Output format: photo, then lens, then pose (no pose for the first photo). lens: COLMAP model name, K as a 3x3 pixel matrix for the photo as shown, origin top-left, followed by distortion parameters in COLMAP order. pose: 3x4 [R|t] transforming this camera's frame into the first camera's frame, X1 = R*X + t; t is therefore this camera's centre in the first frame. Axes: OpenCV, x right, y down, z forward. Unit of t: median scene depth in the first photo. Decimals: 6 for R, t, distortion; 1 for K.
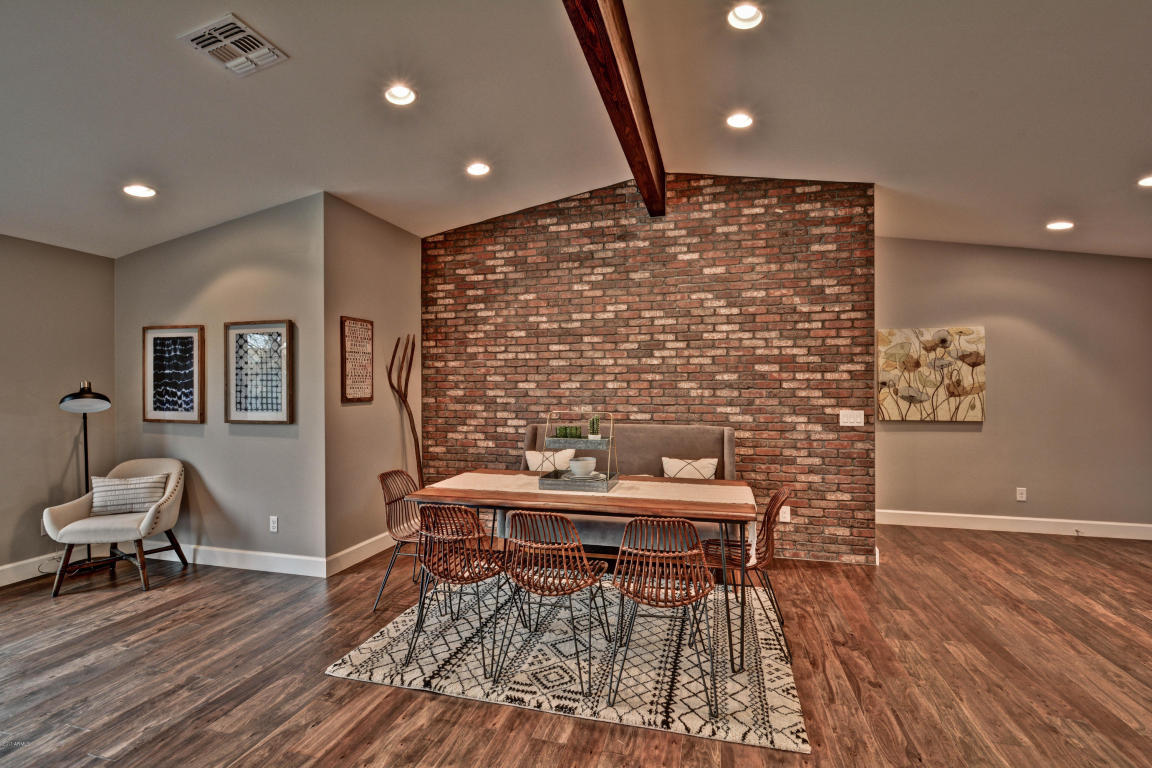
lens RADIAL K [[507.1, 0, 591.1], [0, 507.1, 384.2], [0, 0, 1]] dist [0.000633, -0.001227]
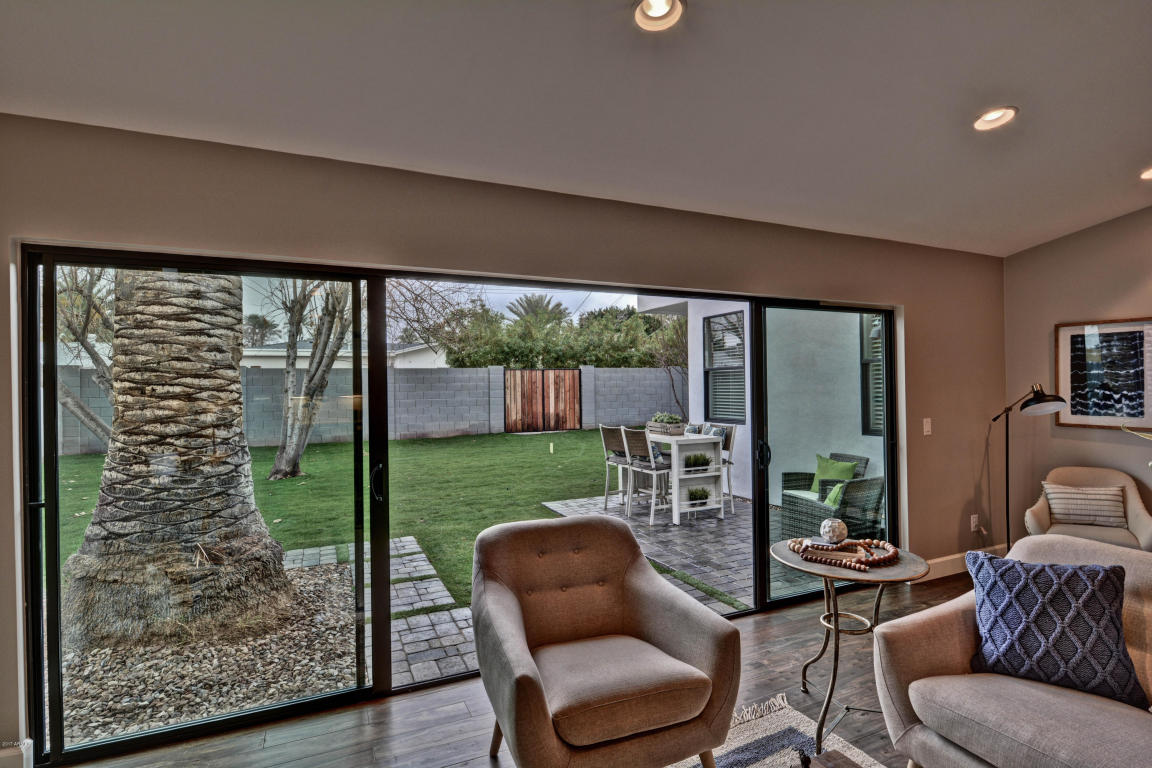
lens RADIAL K [[581.9, 0, 592.8], [0, 581.9, 384.5], [0, 0, 1]] dist [-0.001837, -0.000363]
pose [[0.638514, -0.006538, -0.769582, -0.597250], [0.012471, 0.999921, 0.001851, -0.015006], [0.769509, -0.010779, 0.638545, -0.333483]]
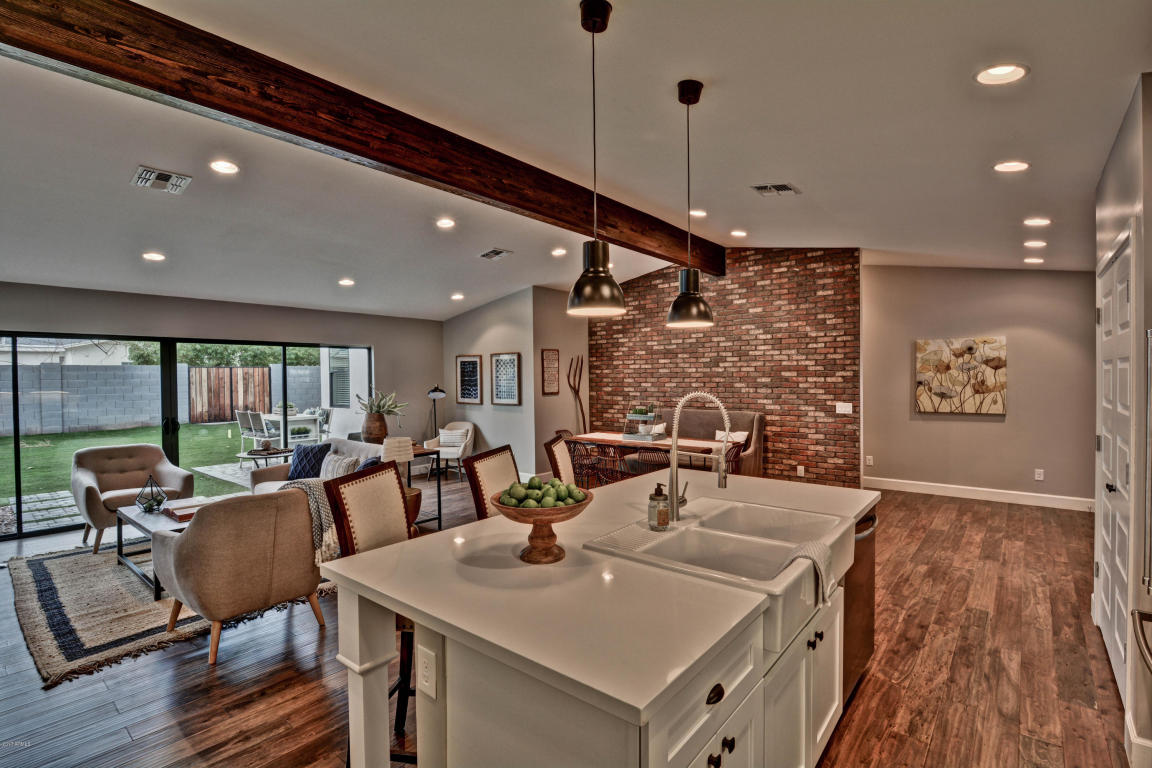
lens RADIAL K [[533.2, 0, 588.9], [0, 533.2, 384.0], [0, 0, 1]] dist [-0.001228, -0.009495]
pose [[0.907455, -0.000167, -0.420149, 0.458430], [0.008768, 0.999790, 0.018541, -0.036275], [0.420058, -0.020509, 0.907266, -0.667904]]
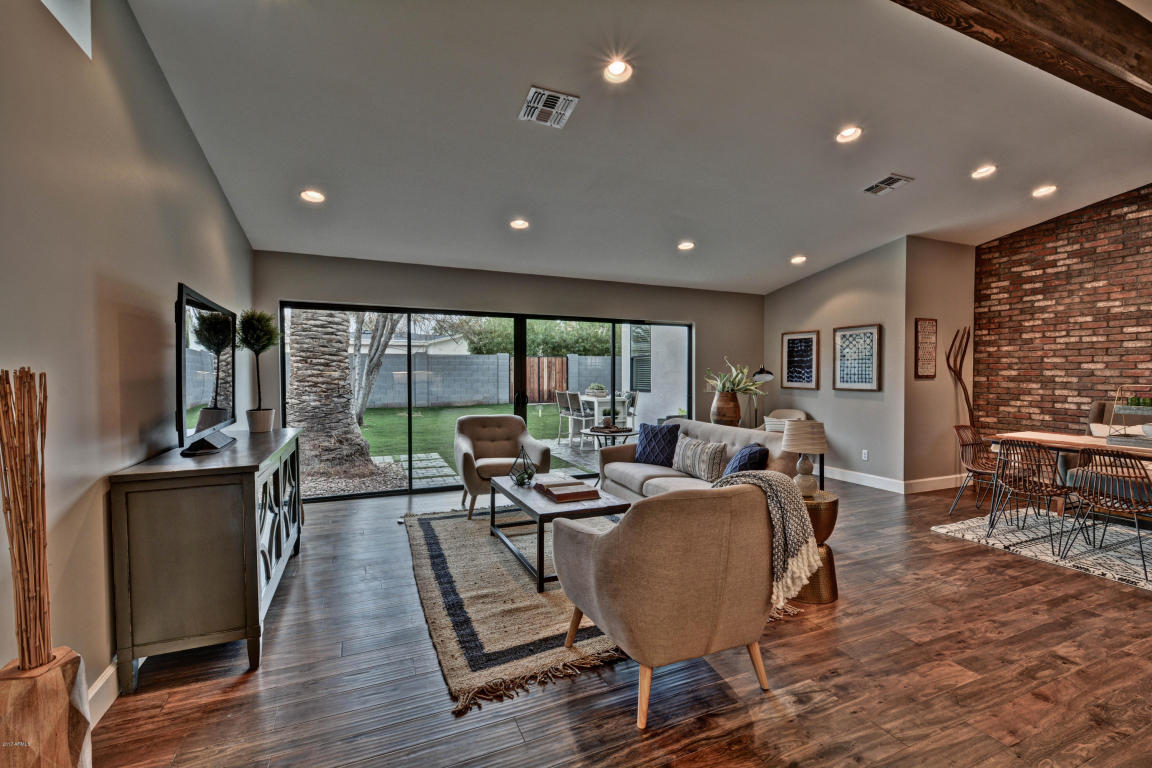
lens RADIAL K [[507.1, 0, 591.1], [0, 507.1, 384.2], [0, 0, 1]] dist [0.000633, -0.001227]
pose [[0.623901, 0.021463, -0.781209, 0.057472], [-0.000575, 0.999635, 0.027005, 0.013866], [0.781504, -0.016399, 0.623685, -0.573638]]
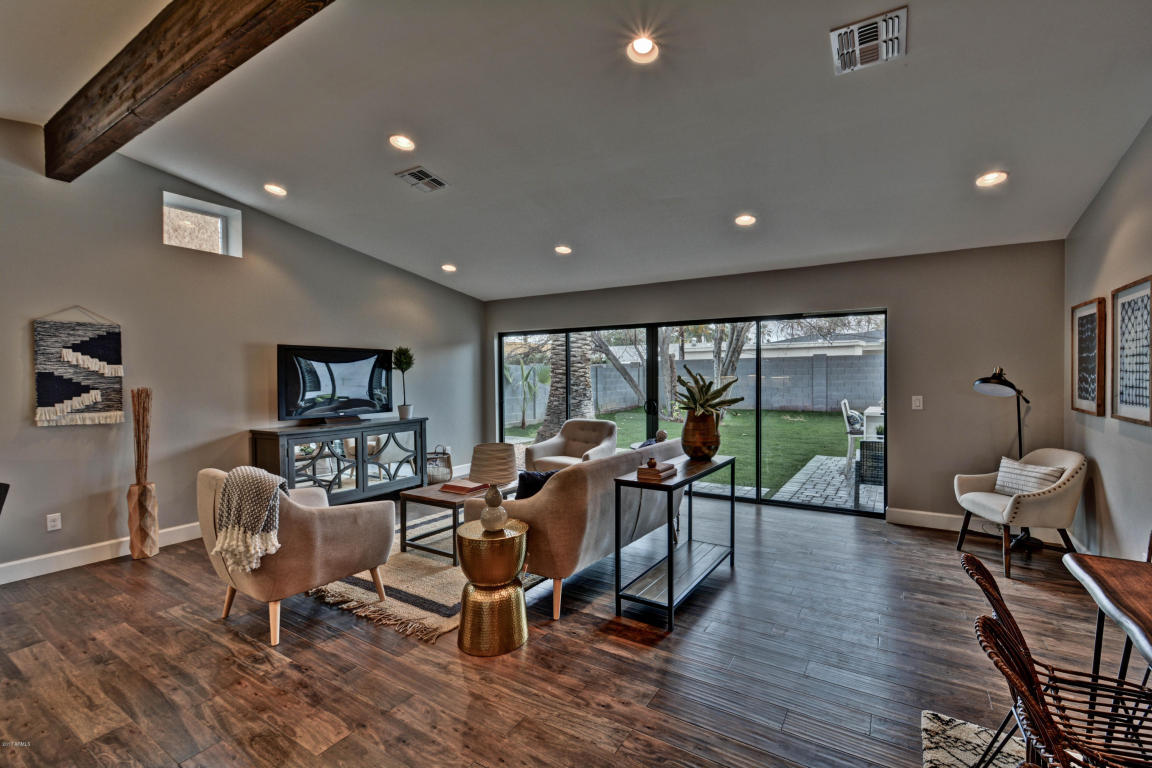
lens RADIAL K [[507.1, 0, 591.1], [0, 507.1, 384.2], [0, 0, 1]] dist [0.000633, -0.001227]
pose [[-0.295165, 0.023109, -0.955167, 0.254683], [0.011757, 0.999720, 0.020554, -0.002314], [0.955374, -0.005164, -0.295354, 0.430002]]
